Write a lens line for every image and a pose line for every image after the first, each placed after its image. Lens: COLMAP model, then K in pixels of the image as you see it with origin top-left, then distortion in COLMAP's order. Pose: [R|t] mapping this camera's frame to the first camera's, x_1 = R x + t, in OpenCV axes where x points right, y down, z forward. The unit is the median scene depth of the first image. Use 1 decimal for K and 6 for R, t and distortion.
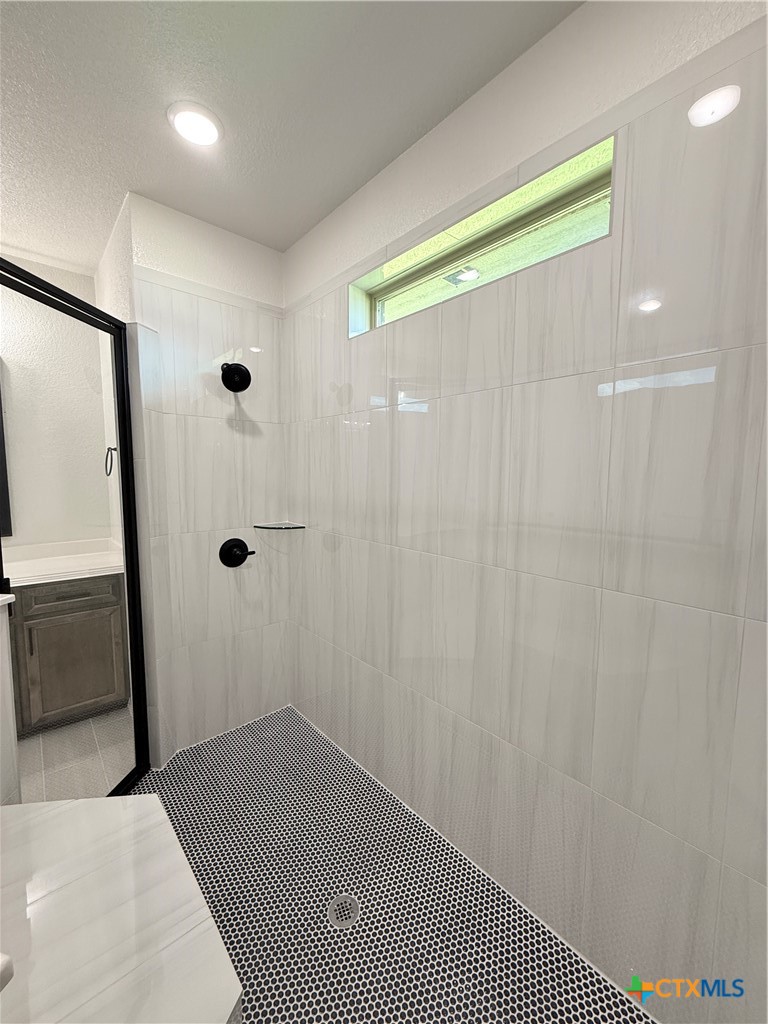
lens RADIAL K [[407.8, 0, 386.7], [0, 407.8, 511.7], [0, 0, 1]] dist [0.000089, -0.000052]
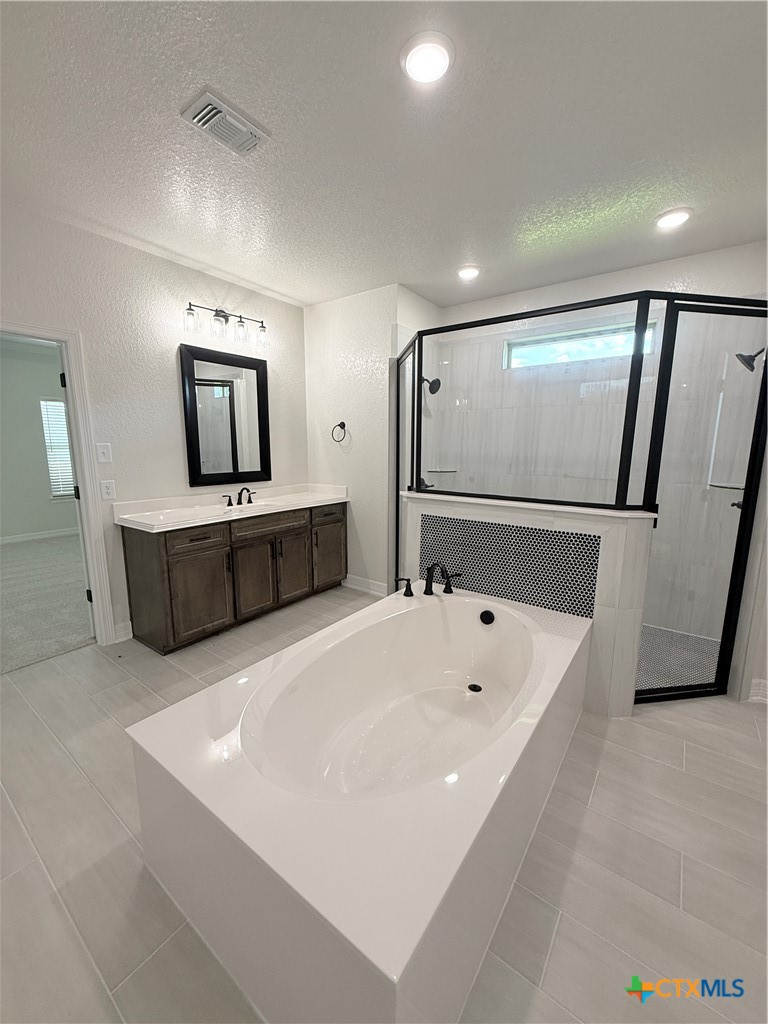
lens RADIAL K [[407.8, 0, 381.4], [0, 407.8, 512.3], [0, 0, 1]] dist [0.000089, -0.000052]
pose [[0.979915, -0.034936, 0.196330, -0.883168], [0.019026, 0.996422, 0.082349, 0.064157], [-0.198505, -0.076960, 0.977074, -0.675229]]
